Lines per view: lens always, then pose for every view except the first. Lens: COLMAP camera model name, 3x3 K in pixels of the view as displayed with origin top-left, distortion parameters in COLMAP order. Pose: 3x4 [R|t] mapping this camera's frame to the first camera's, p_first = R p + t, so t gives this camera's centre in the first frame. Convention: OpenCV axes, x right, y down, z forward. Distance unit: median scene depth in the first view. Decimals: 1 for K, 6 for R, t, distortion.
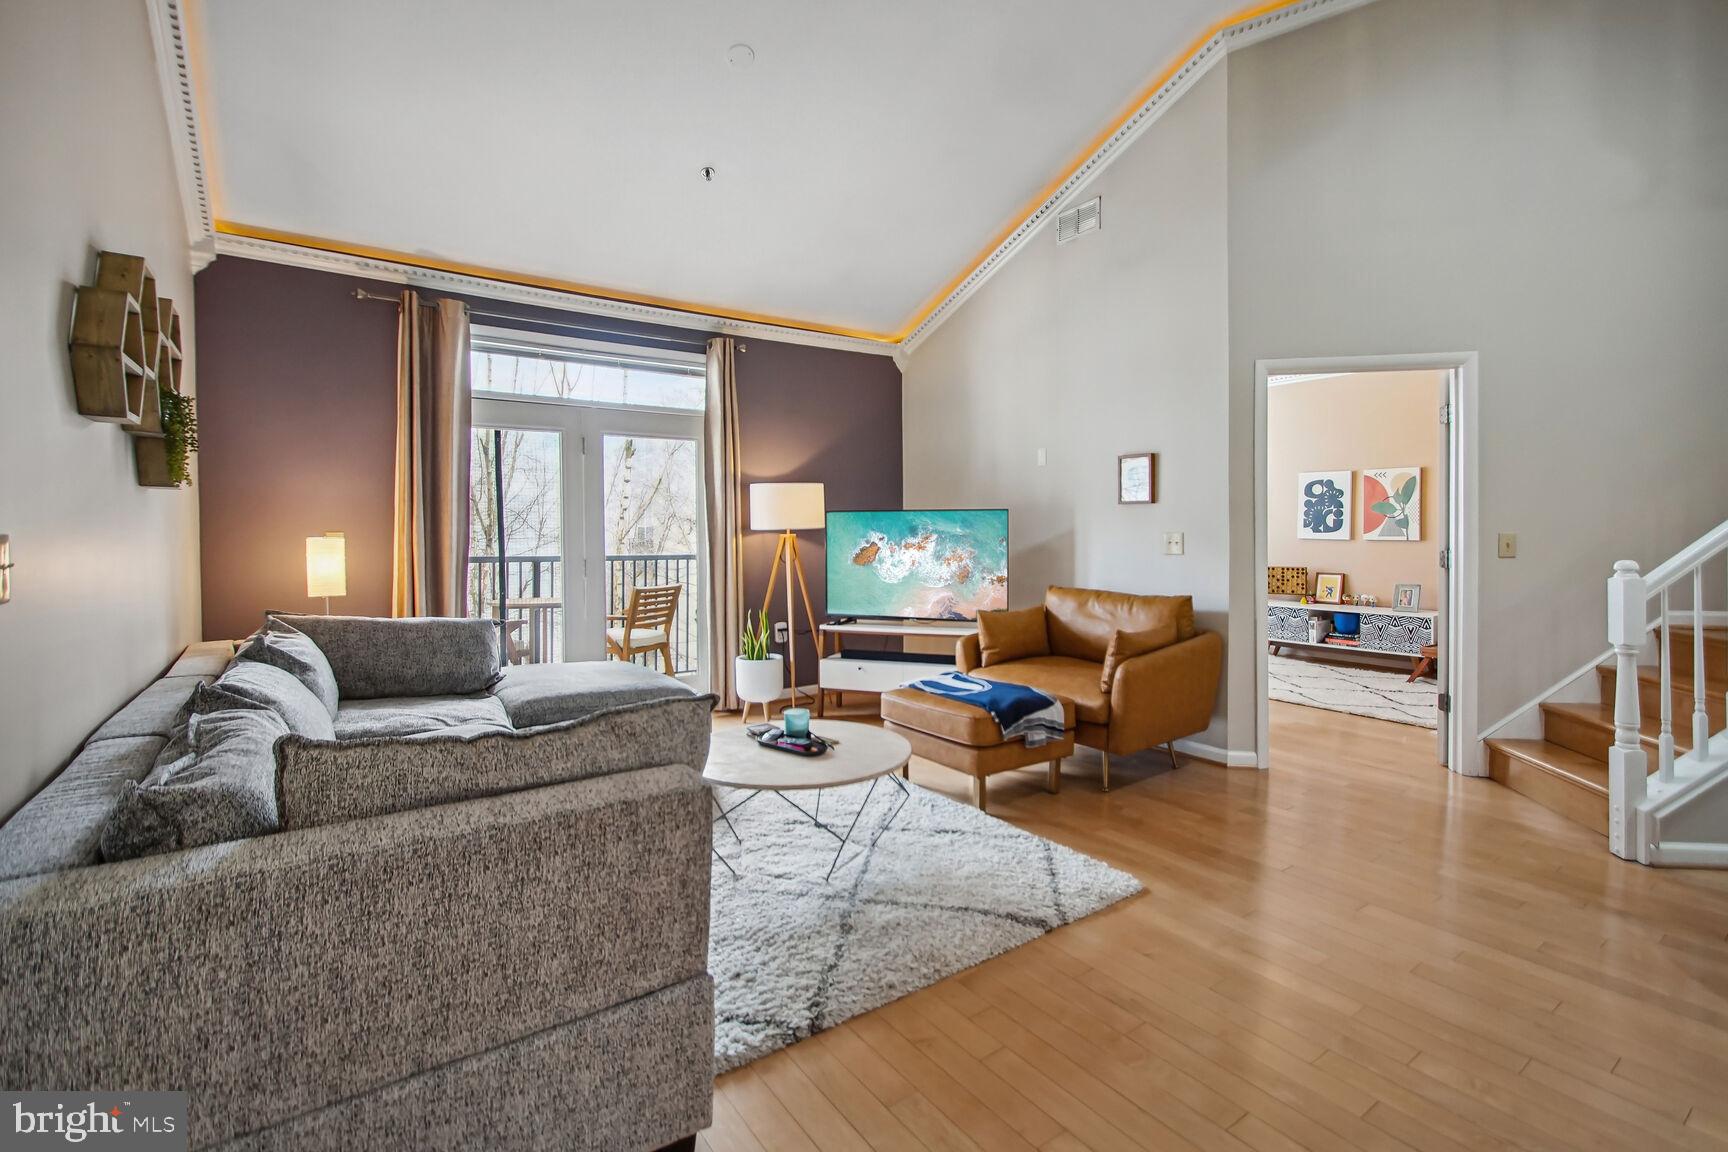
lens RADIAL K [[776.0, 0, 887.5], [0, 776.0, 548.6], [0, 0, 1]] dist [-0.018403, 0.001028]
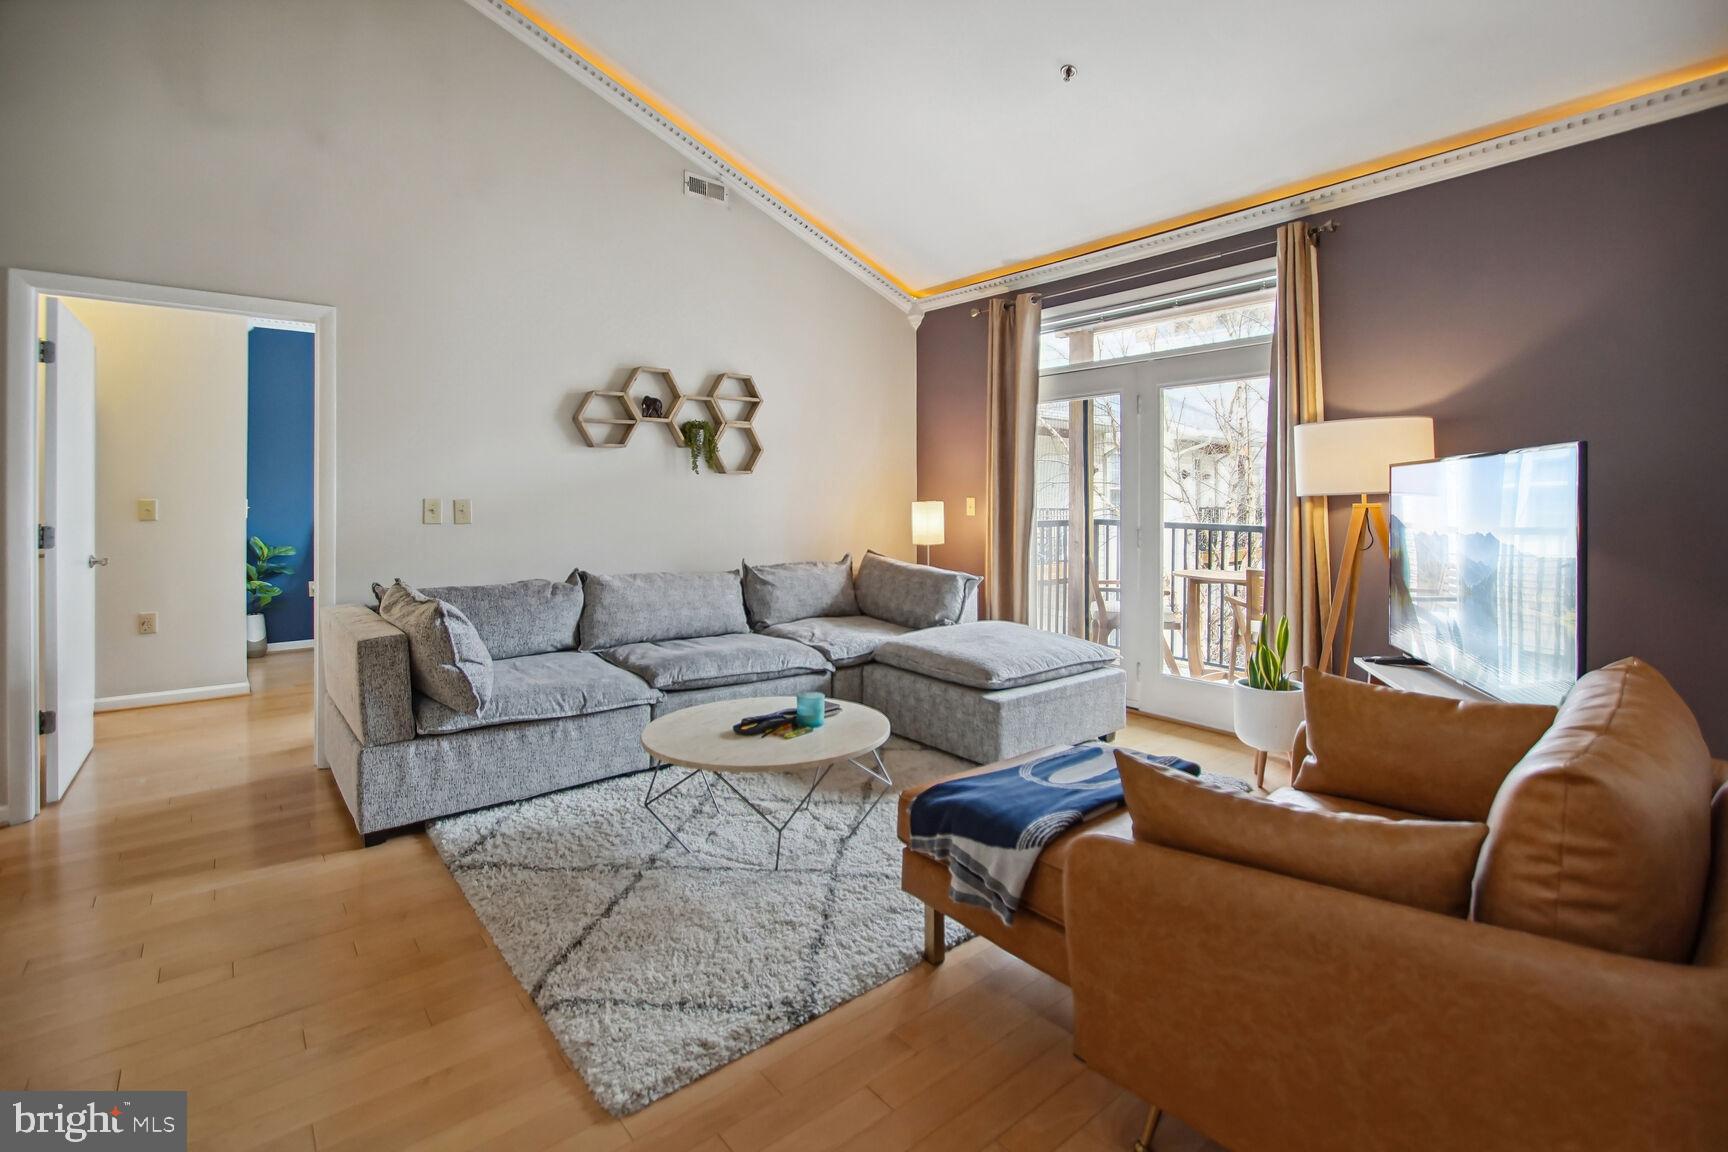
lens RADIAL K [[776.0, 0, 876.6], [0, 776.0, 490.5], [0, 0, 1]] dist [-0.018403, 0.001028]
pose [[0.081719, 0.001894, -0.996654, 0.552851], [-0.009198, 0.999957, 0.001146, -0.029890], [0.996613, 0.009073, 0.081733, 0.671712]]
